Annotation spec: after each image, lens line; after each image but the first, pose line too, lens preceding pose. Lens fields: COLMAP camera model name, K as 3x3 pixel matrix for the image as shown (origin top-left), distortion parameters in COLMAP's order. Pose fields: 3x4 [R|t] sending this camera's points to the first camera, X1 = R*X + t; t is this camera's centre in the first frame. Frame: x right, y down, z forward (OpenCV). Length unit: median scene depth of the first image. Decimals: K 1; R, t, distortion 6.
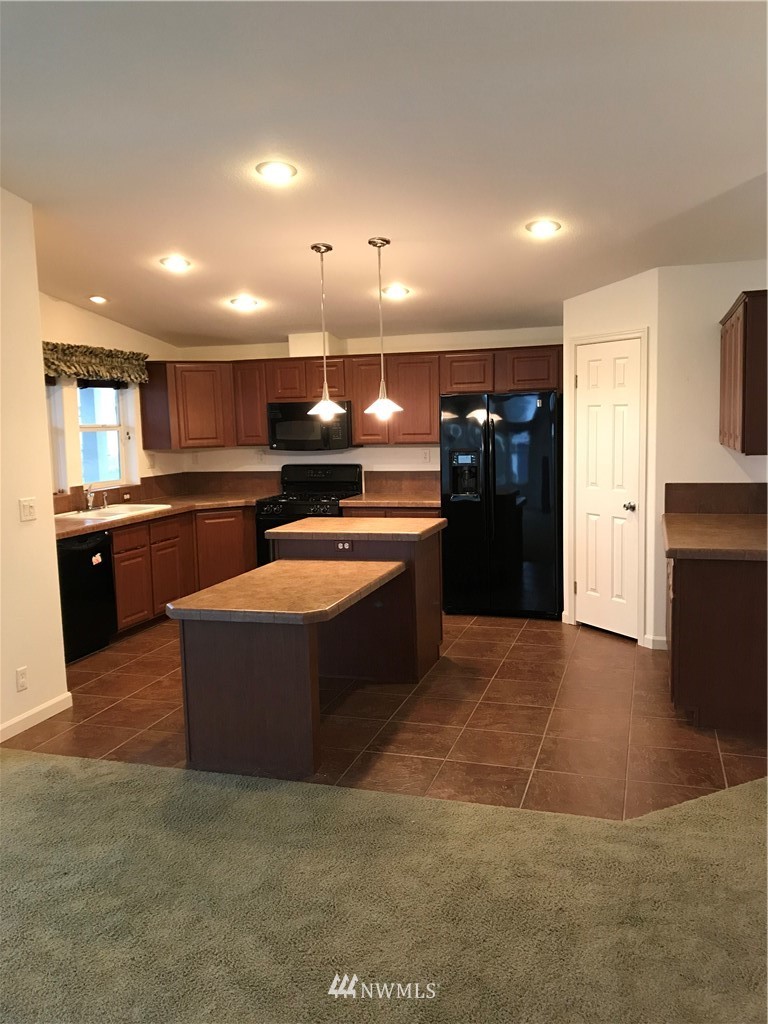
lens RADIAL K [[835.7, 0, 386.0], [0, 835.7, 515.3], [0, 0, 1]] dist [0.027706, 0.000311]
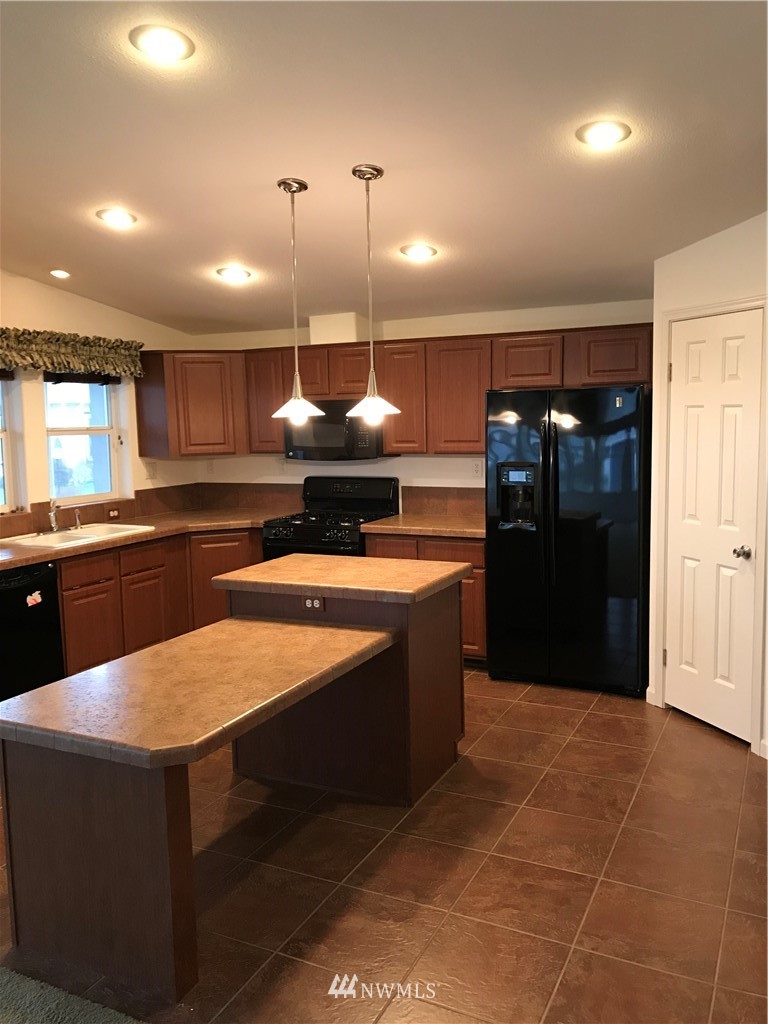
lens RADIAL K [[838.1, 0, 384.0], [0, 838.1, 512.0], [0, 0, 1]] dist [0.004683, -0.001718]
pose [[0.989009, 0.020343, -0.146450, 0.086768], [-0.020404, 0.999791, 0.001085, -0.033493], [0.146441, 0.001915, 0.989217, 0.238708]]
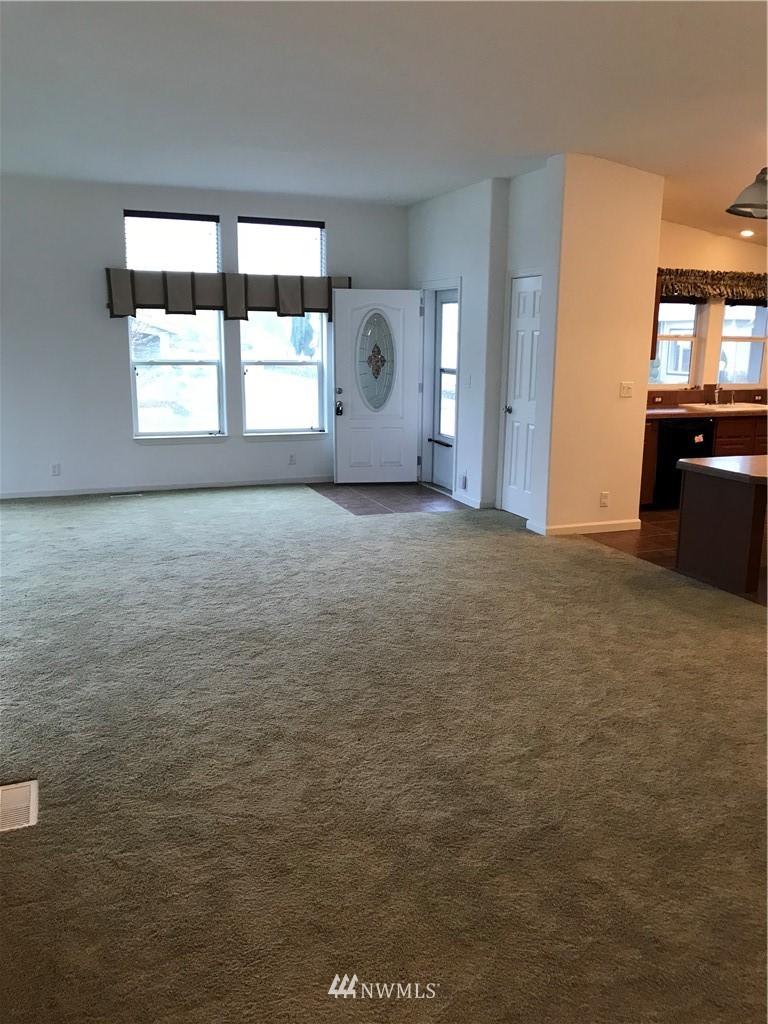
lens RADIAL K [[838.1, 0, 384.0], [0, 838.1, 512.0], [0, 0, 1]] dist [0.004683, -0.001718]
pose [[0.623778, 0.190199, -0.758106, 0.330658], [-0.117859, 0.981738, 0.149330, 0.024357], [0.772664, -0.003799, 0.634804, -0.196654]]
